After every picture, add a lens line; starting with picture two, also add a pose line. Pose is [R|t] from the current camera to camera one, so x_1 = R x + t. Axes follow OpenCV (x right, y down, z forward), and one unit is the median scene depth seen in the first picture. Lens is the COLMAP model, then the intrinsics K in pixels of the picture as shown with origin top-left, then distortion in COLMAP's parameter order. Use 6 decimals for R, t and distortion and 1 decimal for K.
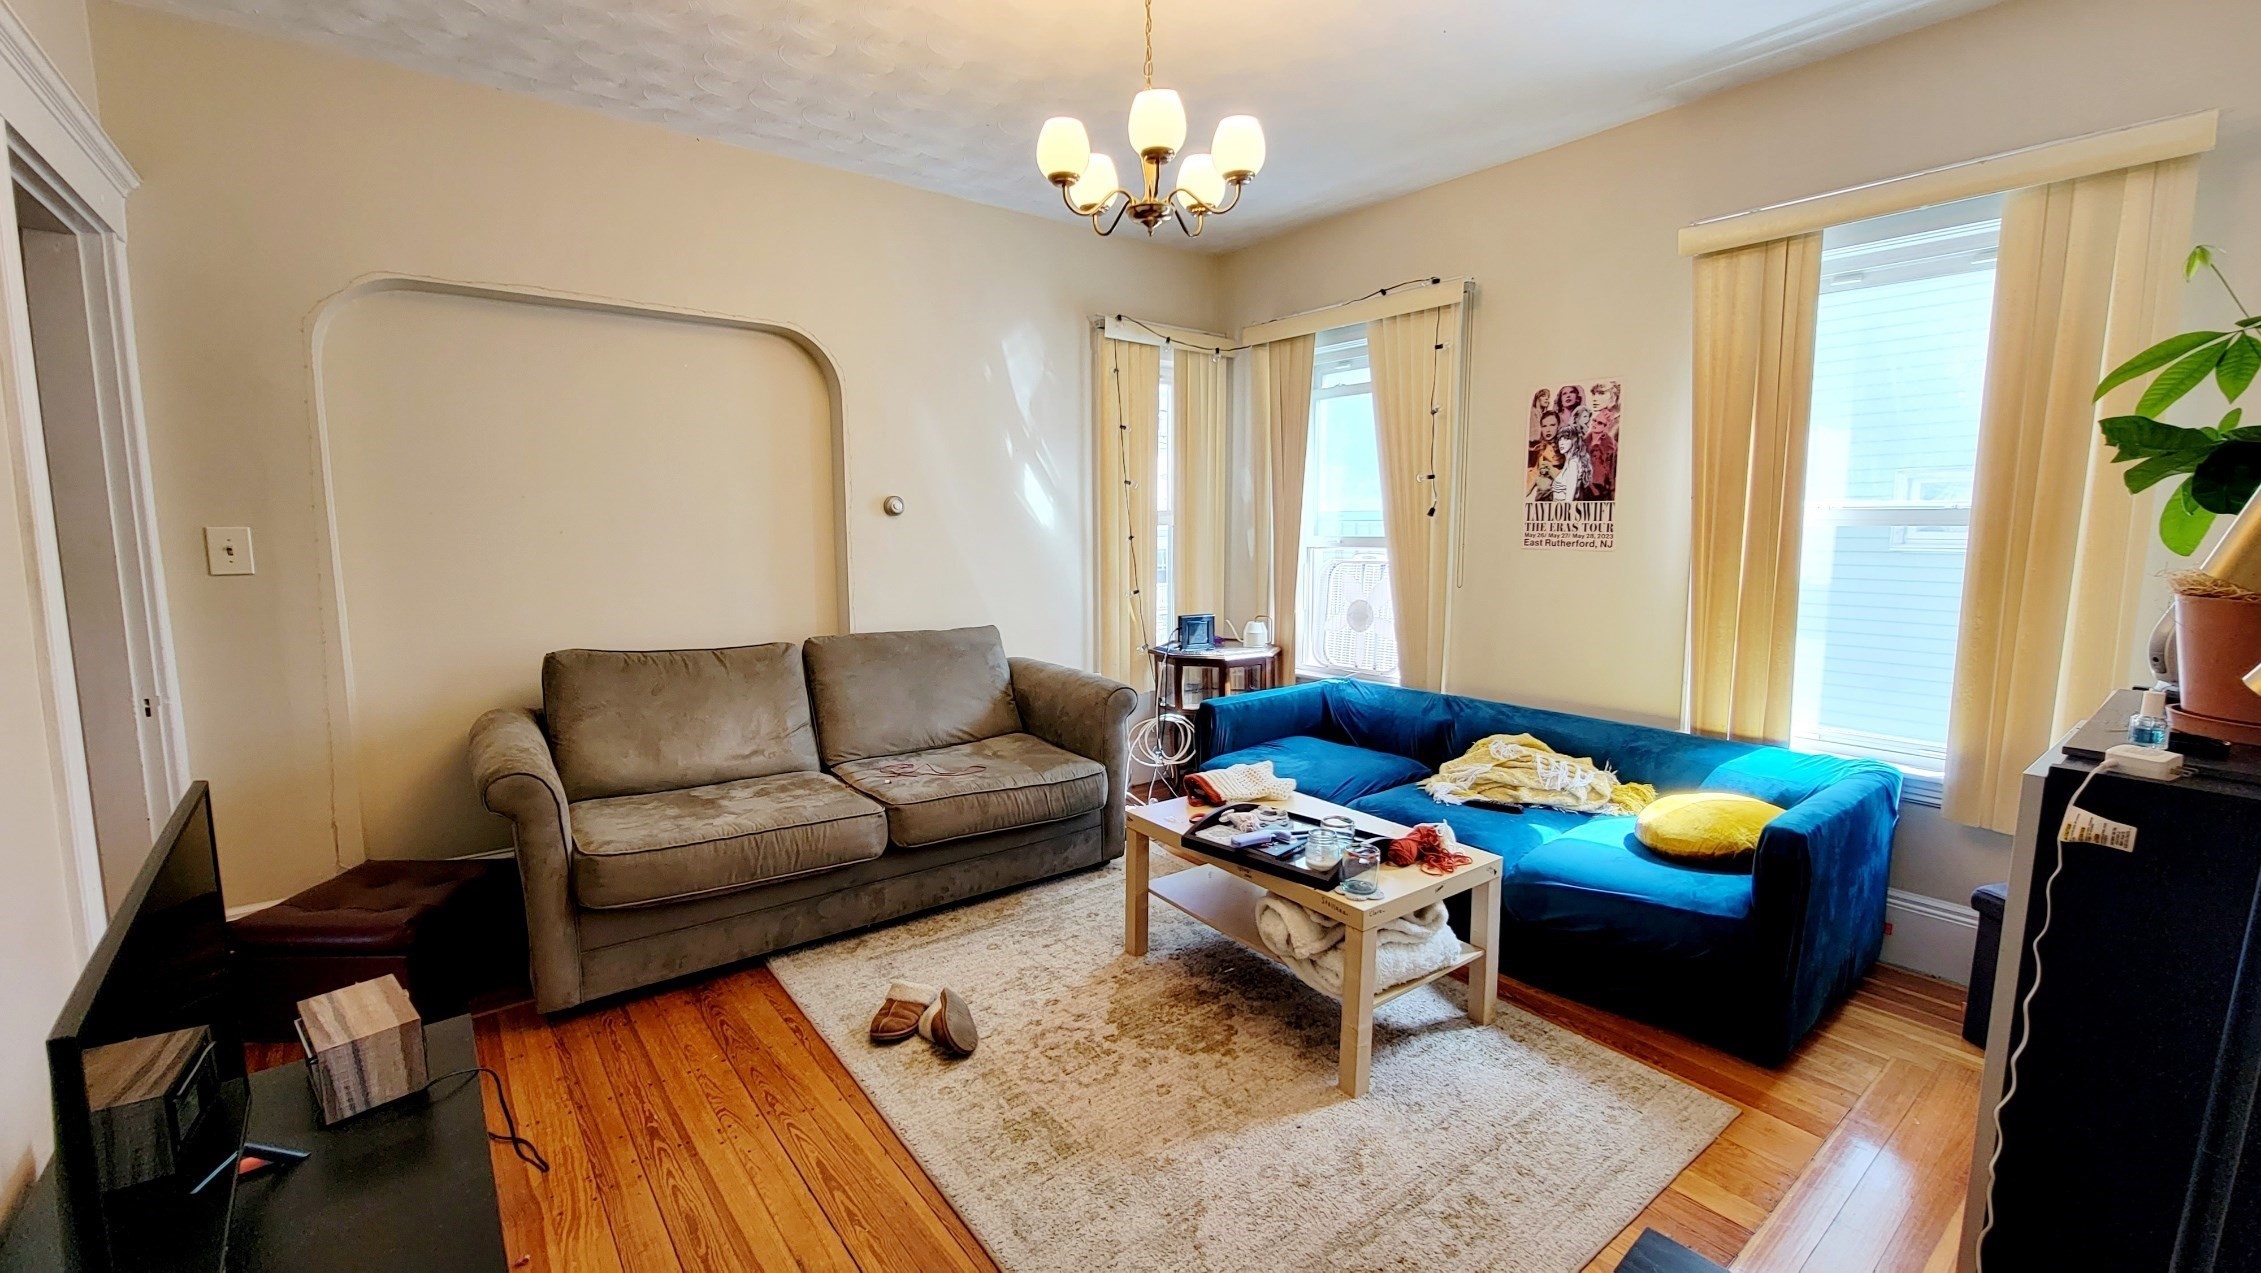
lens RADIAL K [[908.9, 0, 1130.5], [0, 908.9, 636.5], [0, 0, 1]] dist [-0.010991, -0.000099]
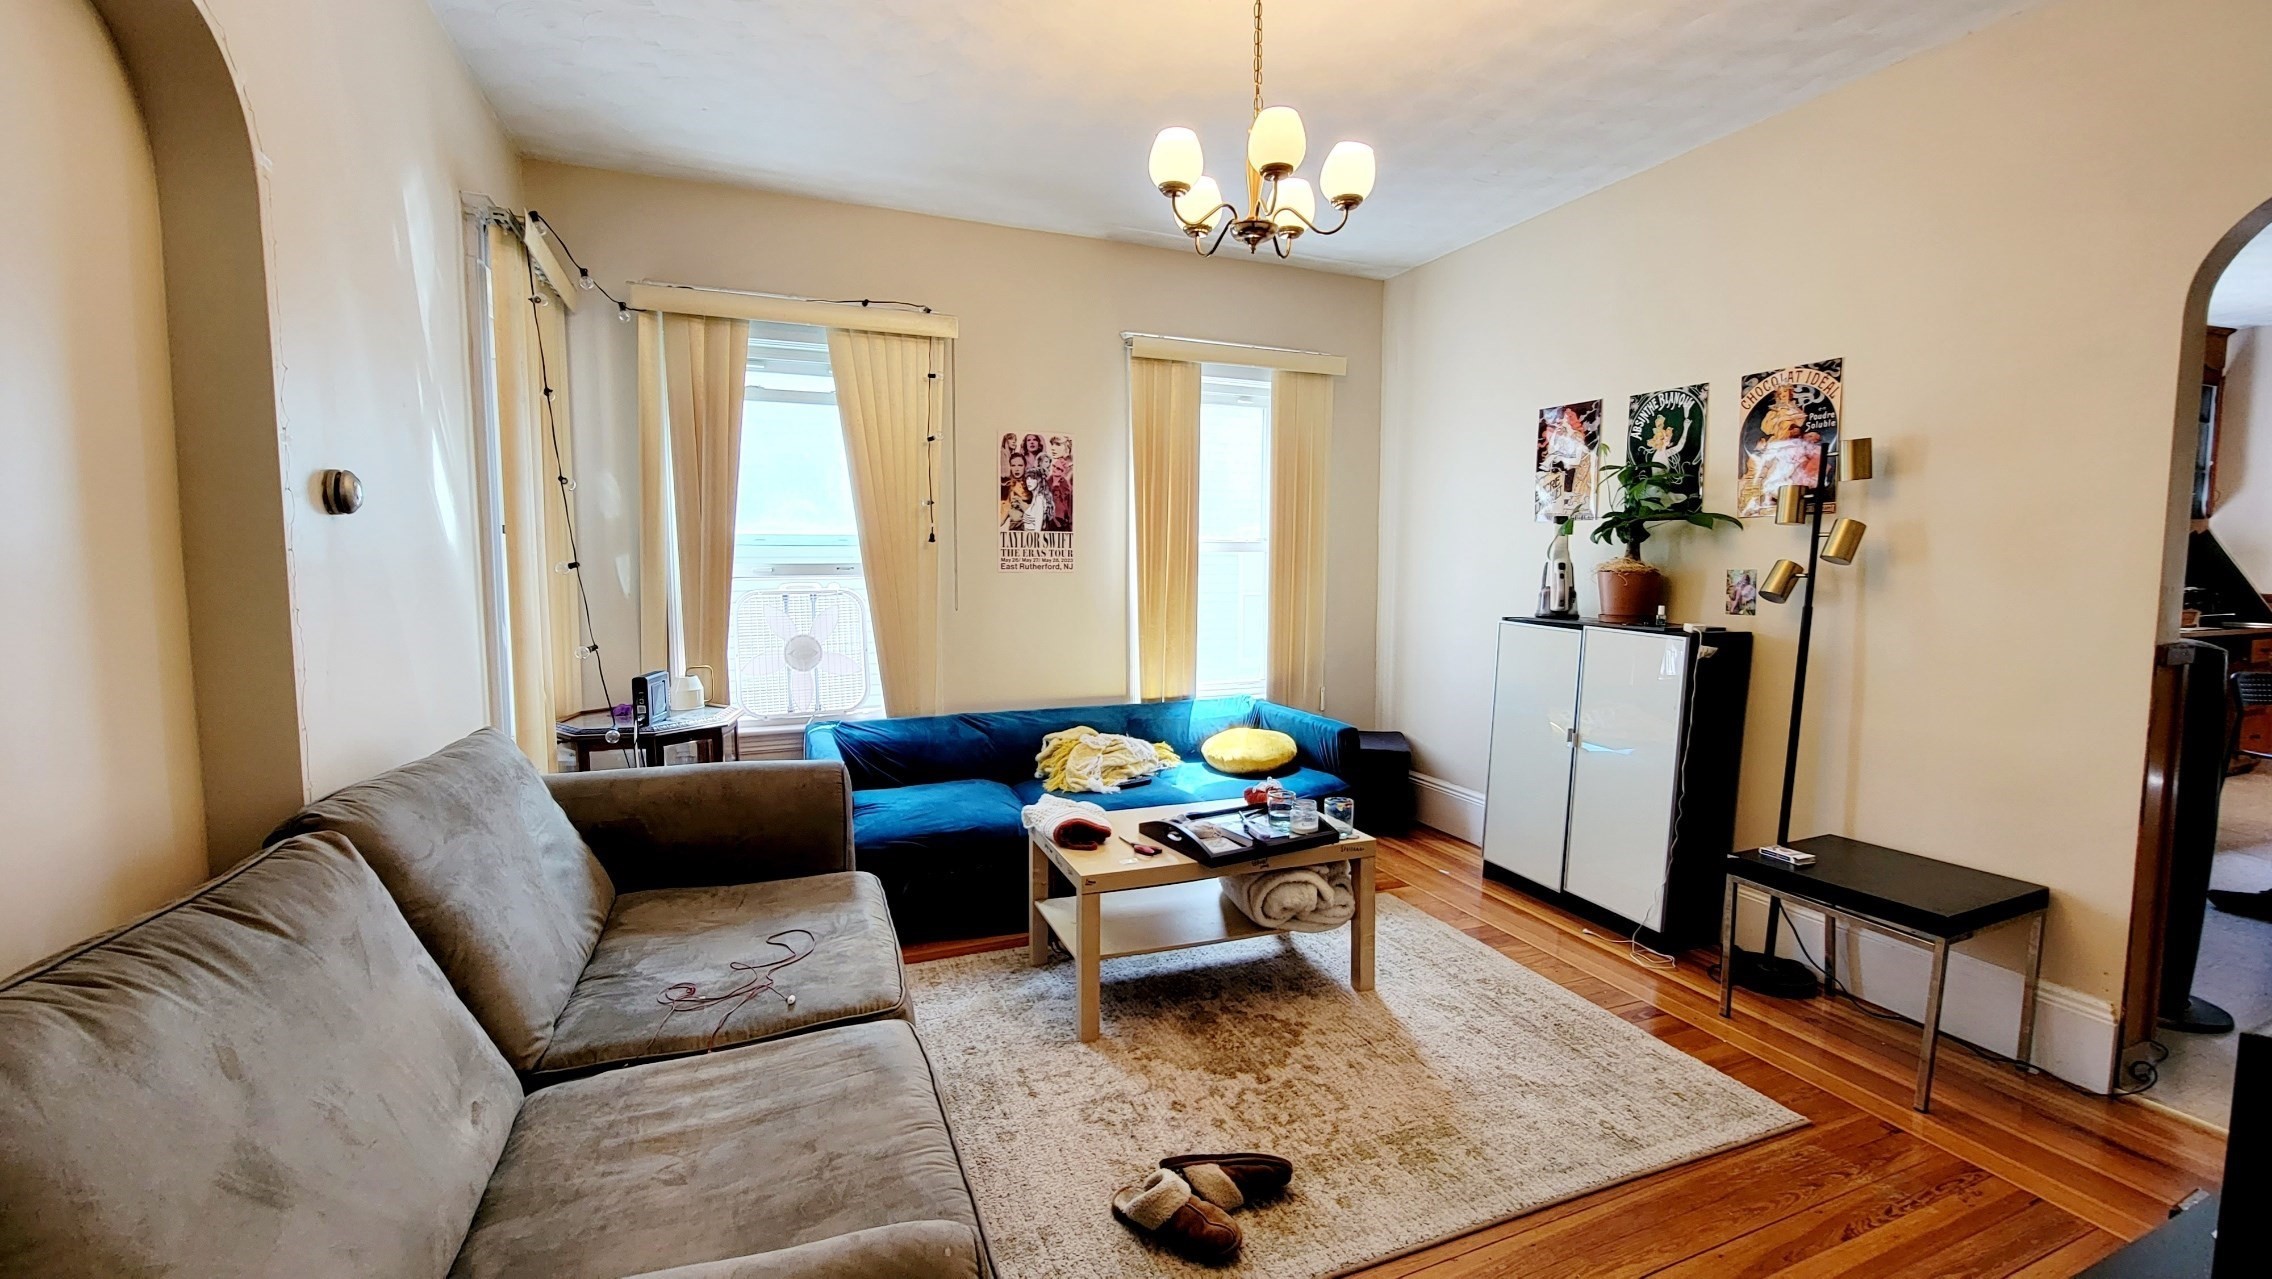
lens RADIAL K [[913.1, 0, 1136.0], [0, 913.1, 639.5], [0, 0, 1]] dist [0.000328, 0.000012]
pose [[0.280669, -0.081696, 0.956321, -0.641744], [0.119228, 0.991621, 0.049719, -0.053138], [-0.952370, 0.100066, 0.288058, 0.552314]]
